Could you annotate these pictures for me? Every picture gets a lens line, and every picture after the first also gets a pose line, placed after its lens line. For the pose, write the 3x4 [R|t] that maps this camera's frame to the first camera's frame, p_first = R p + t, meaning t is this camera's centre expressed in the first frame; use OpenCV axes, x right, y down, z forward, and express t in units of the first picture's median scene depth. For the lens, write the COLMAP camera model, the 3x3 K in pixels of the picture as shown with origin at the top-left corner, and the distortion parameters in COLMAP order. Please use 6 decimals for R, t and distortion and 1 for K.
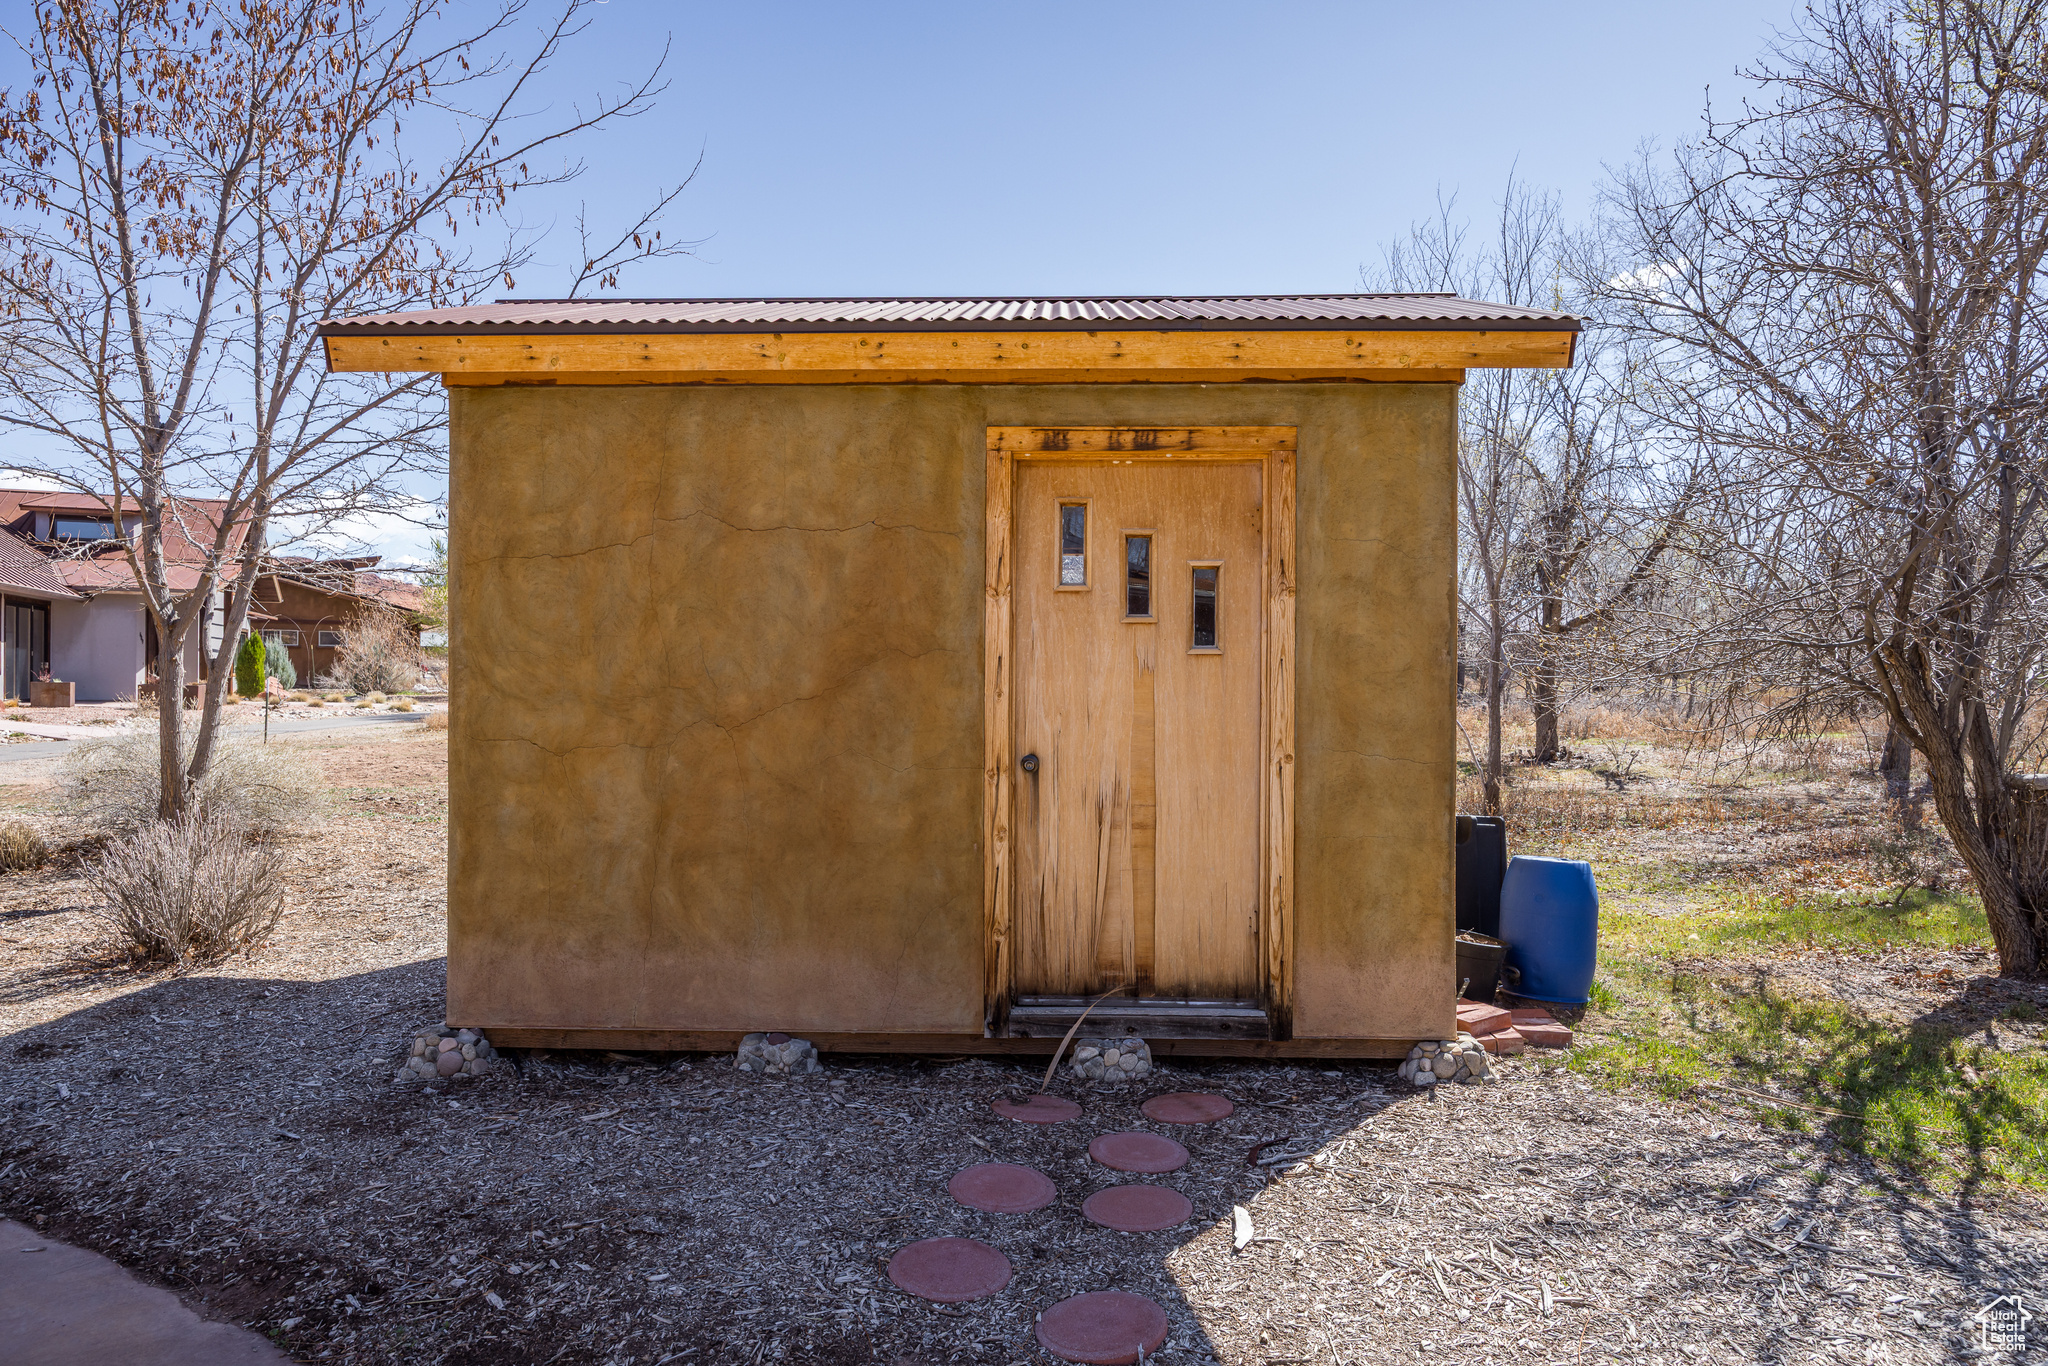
lens RADIAL K [[1276.3, 0, 1030.8], [0, 1276.3, 692.0], [0, 0, 1]] dist [-0.003453, -0.000603]
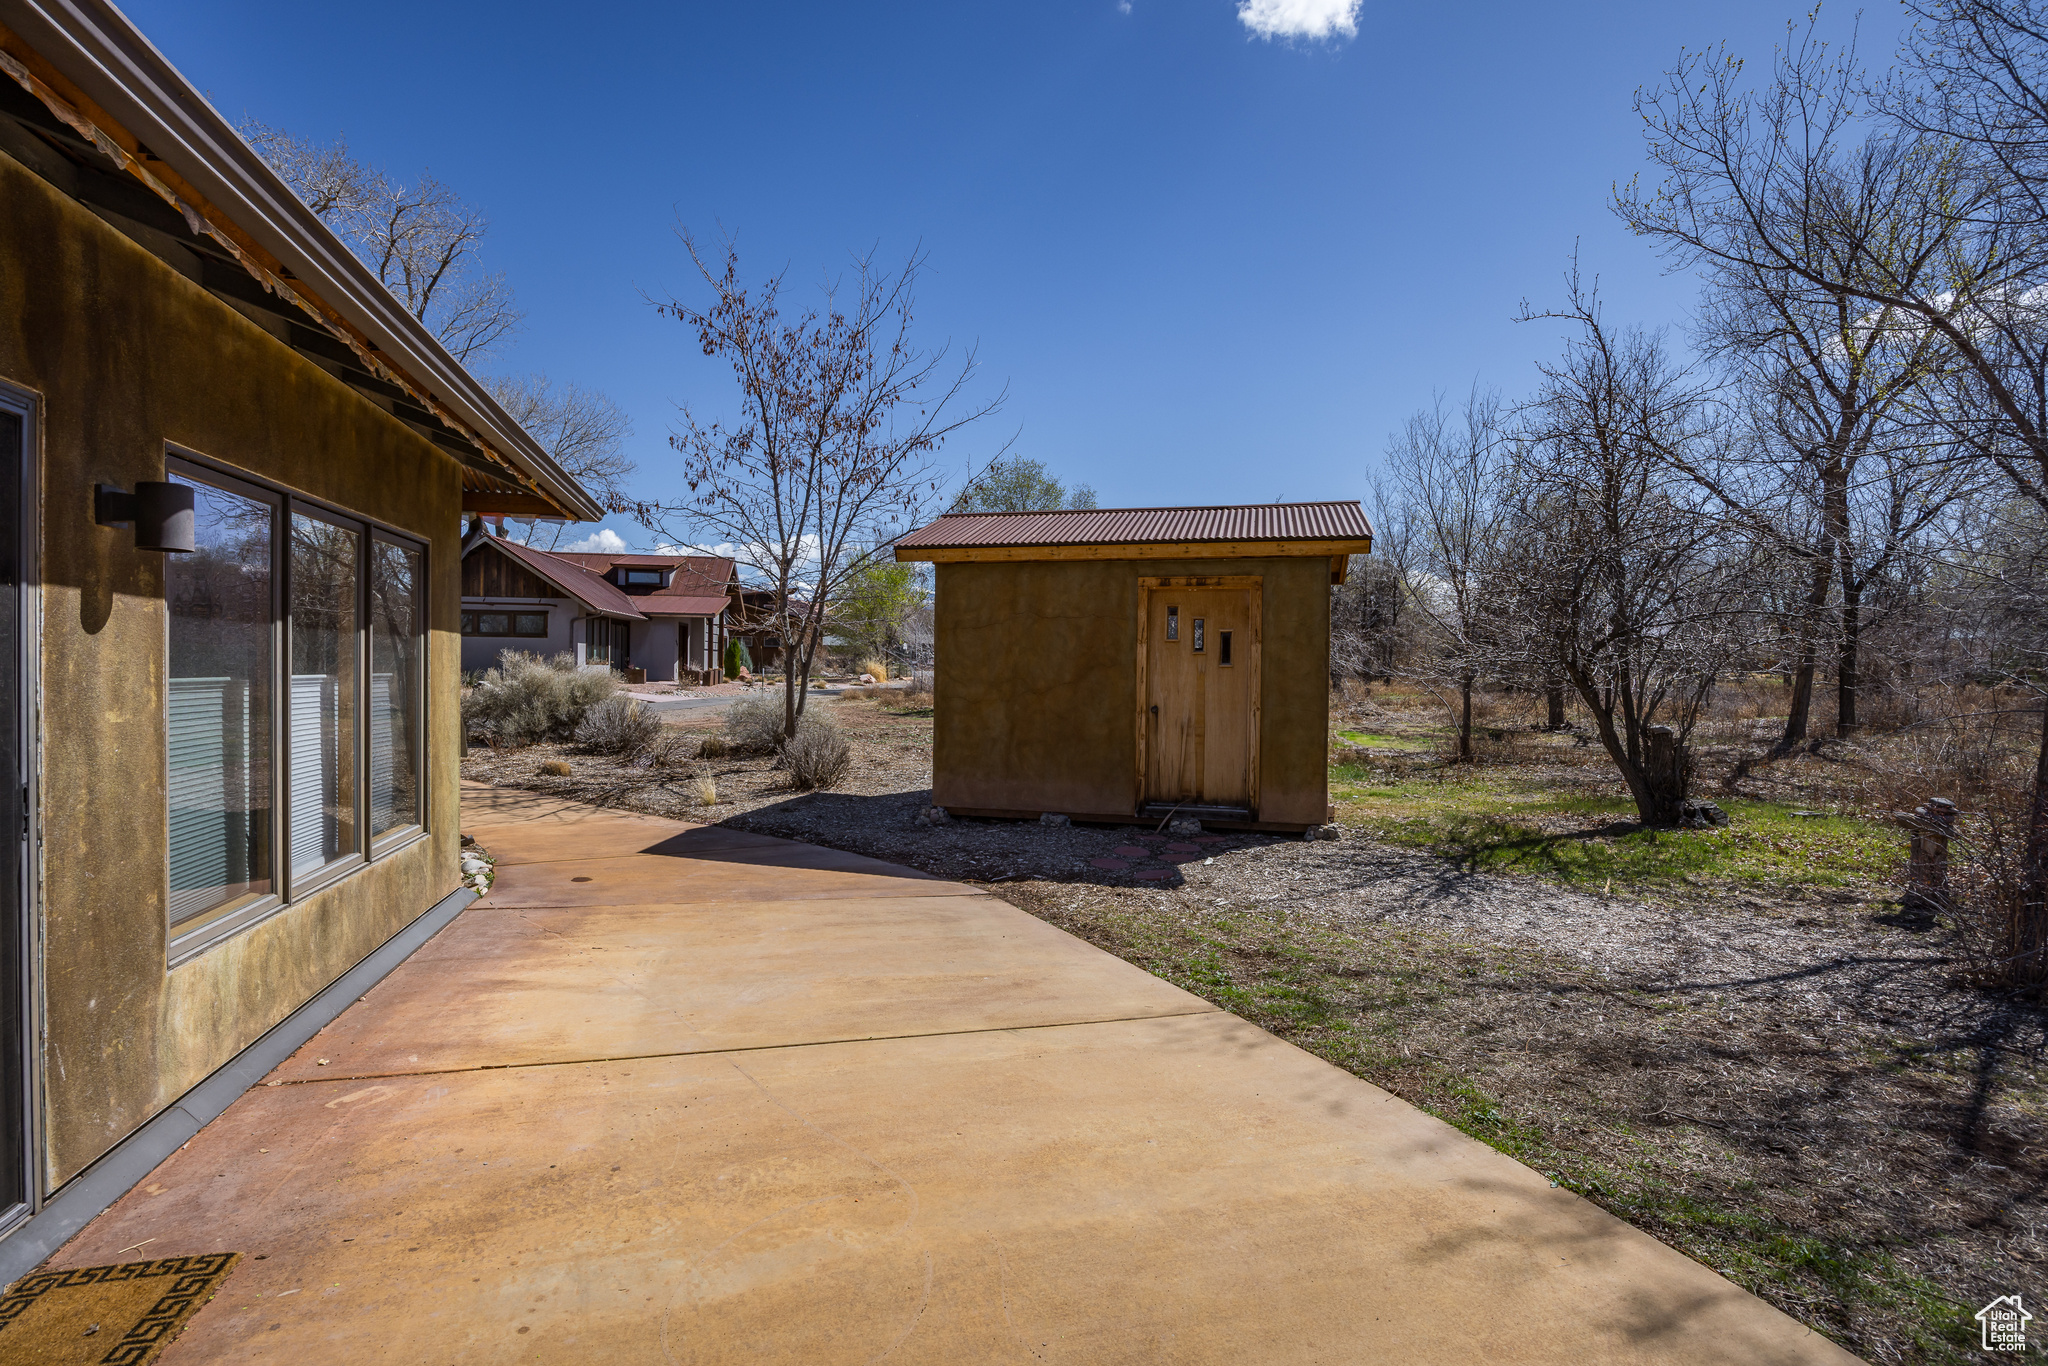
lens RADIAL K [[962.4, 0, 1027.5], [0, 962.4, 682.8], [0, 0, 1]] dist [-0.010224, -0.000310]
pose [[0.976112, 0.009693, -0.217050, 0.167699], [-0.008758, 0.999948, 0.005270, -0.004967], [0.217090, -0.003244, 0.976146, -0.916799]]
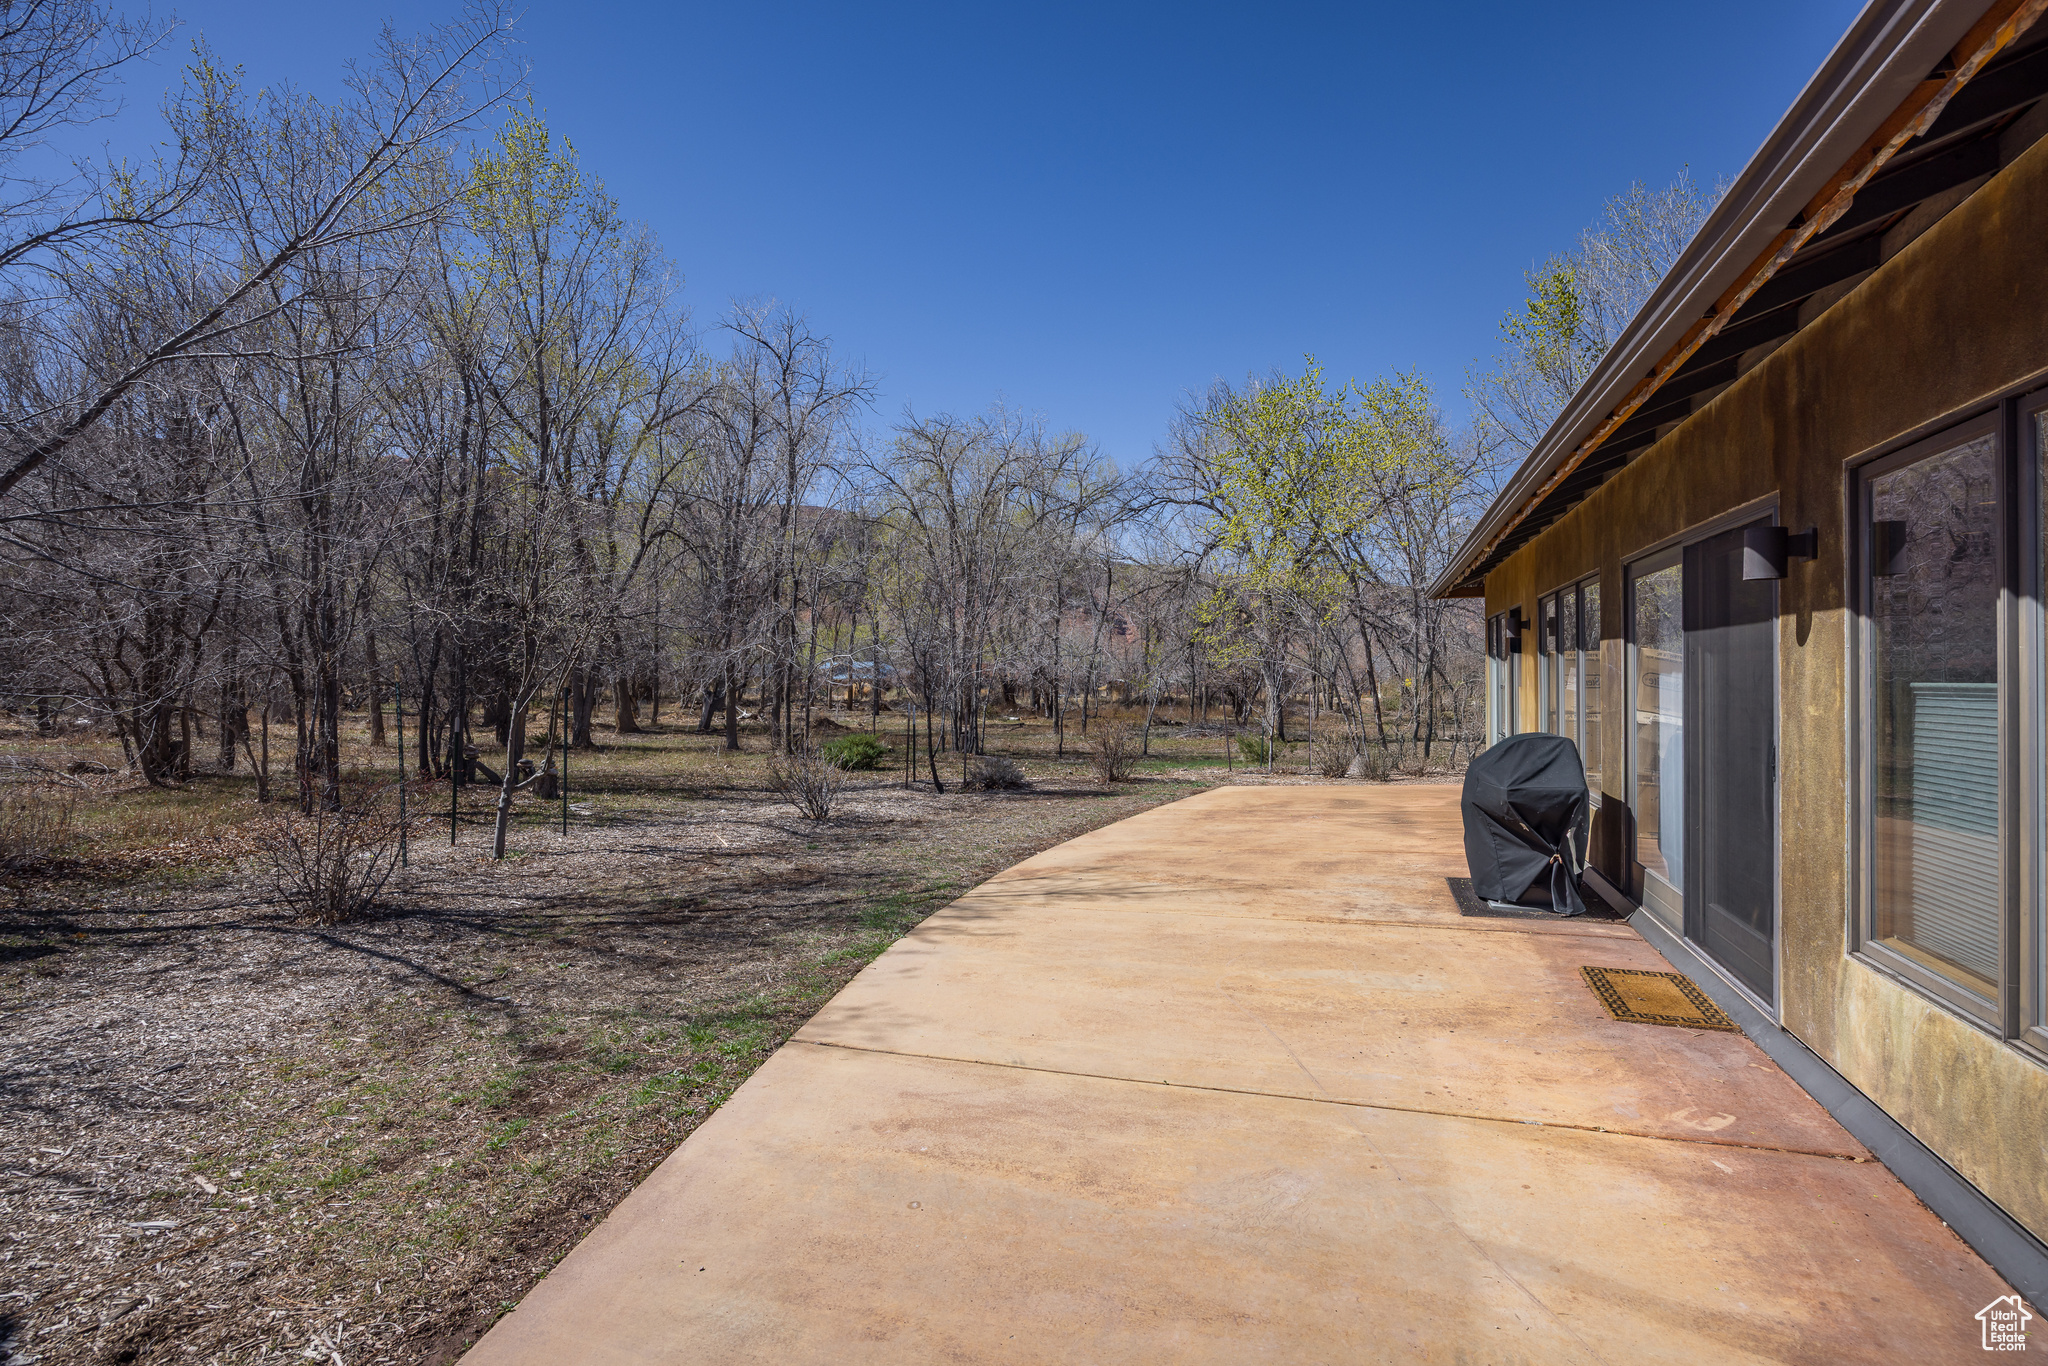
lens RADIAL K [[968.7, 0, 1027.0], [0, 968.7, 673.3], [0, 0, 1]] dist [-0.004753, -0.000220]
pose [[-0.676866, 0.005641, 0.736084, -0.651552], [0.011604, 0.999928, 0.003008, -0.014199], [-0.736015, 0.010578, -0.676883, 0.494242]]
